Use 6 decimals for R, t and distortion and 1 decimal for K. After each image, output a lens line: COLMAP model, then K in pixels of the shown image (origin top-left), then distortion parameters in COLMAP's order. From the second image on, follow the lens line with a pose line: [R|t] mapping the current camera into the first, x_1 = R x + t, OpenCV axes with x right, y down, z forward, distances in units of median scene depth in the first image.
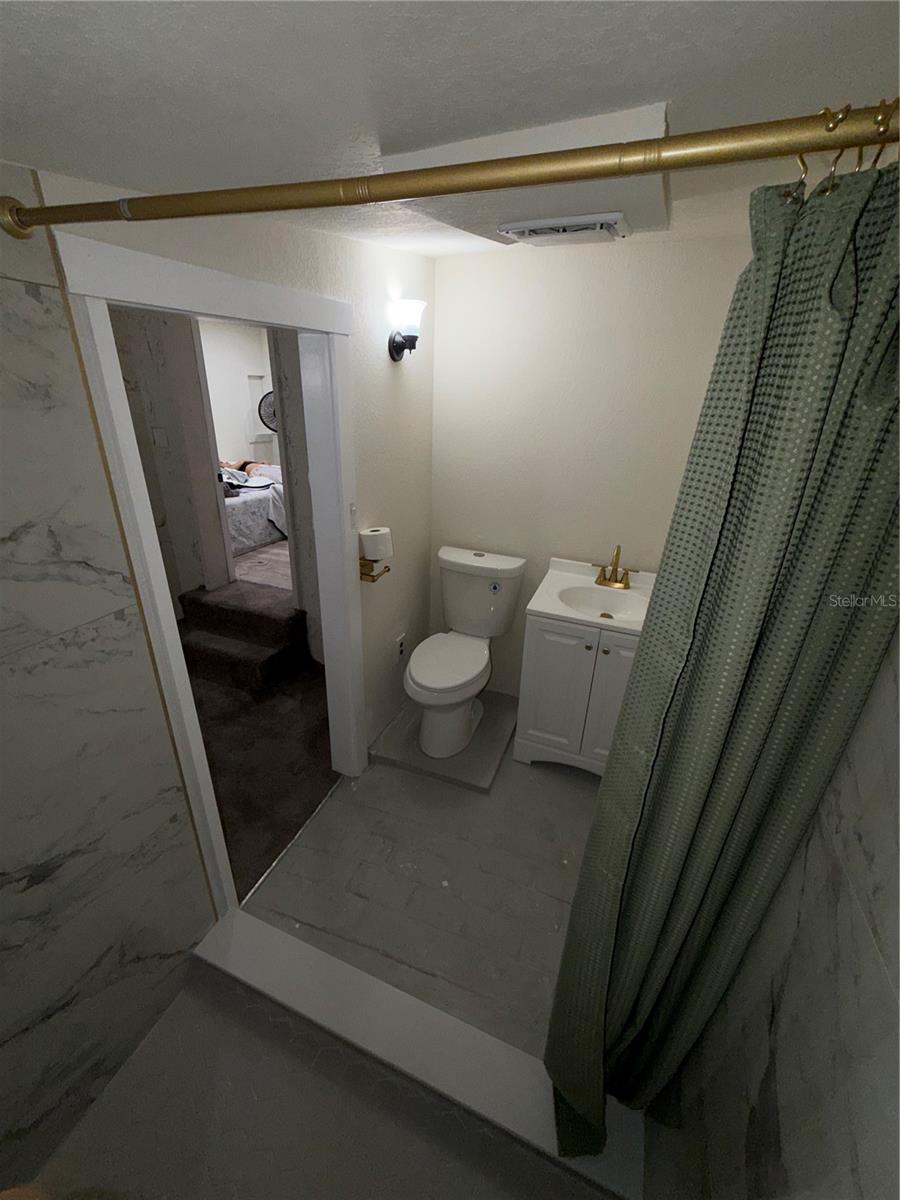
lens RADIAL K [[474.5, 0, 450.0], [0, 474.5, 600.0], [0, 0, 1]] dist [-0.001961, -0.000517]
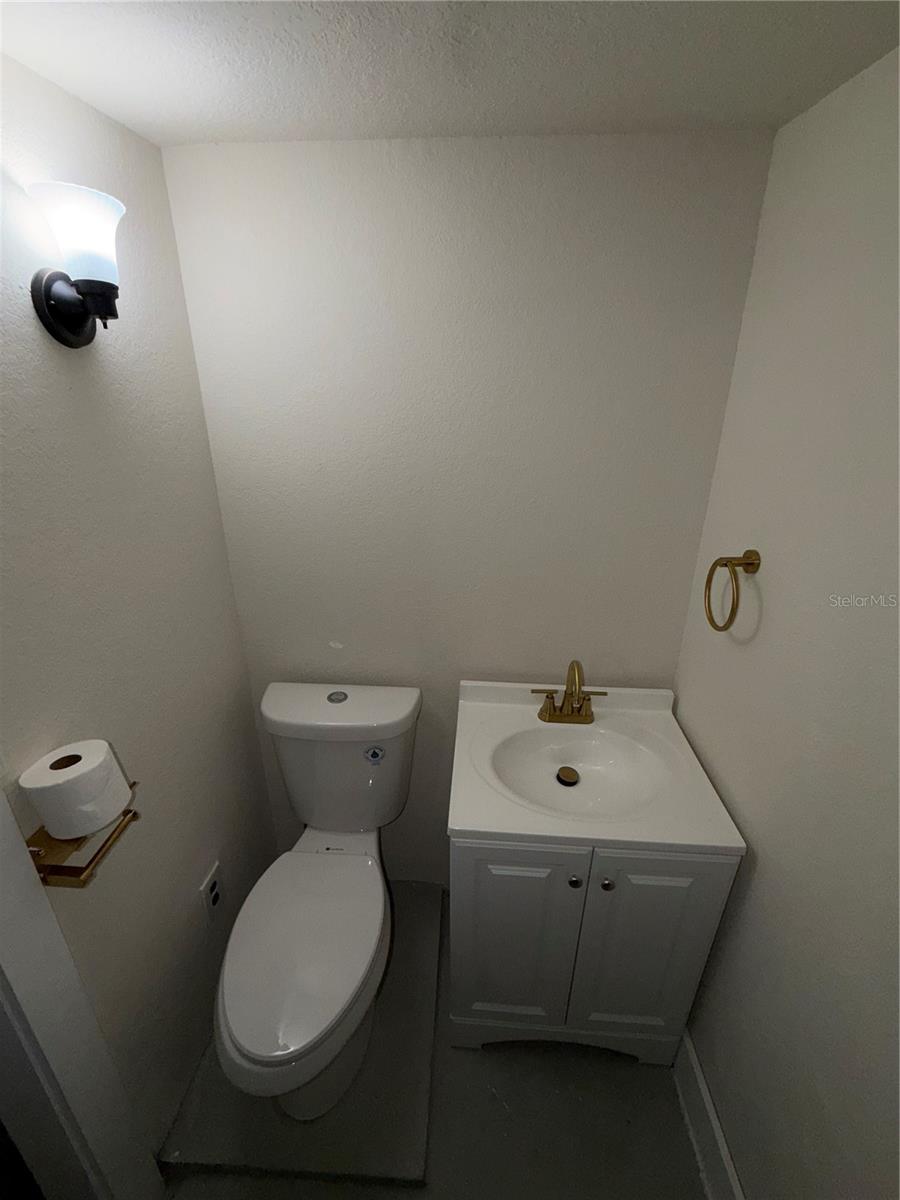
lens RADIAL K [[474.5, 0, 450.0], [0, 474.5, 600.0], [0, 0, 1]] dist [-0.001961, -0.000517]
pose [[0.948749, -0.136257, 0.285149, 0.045630], [0.148451, 0.988686, -0.021487, -0.190510], [-0.278996, 0.062716, 0.958242, 0.444061]]
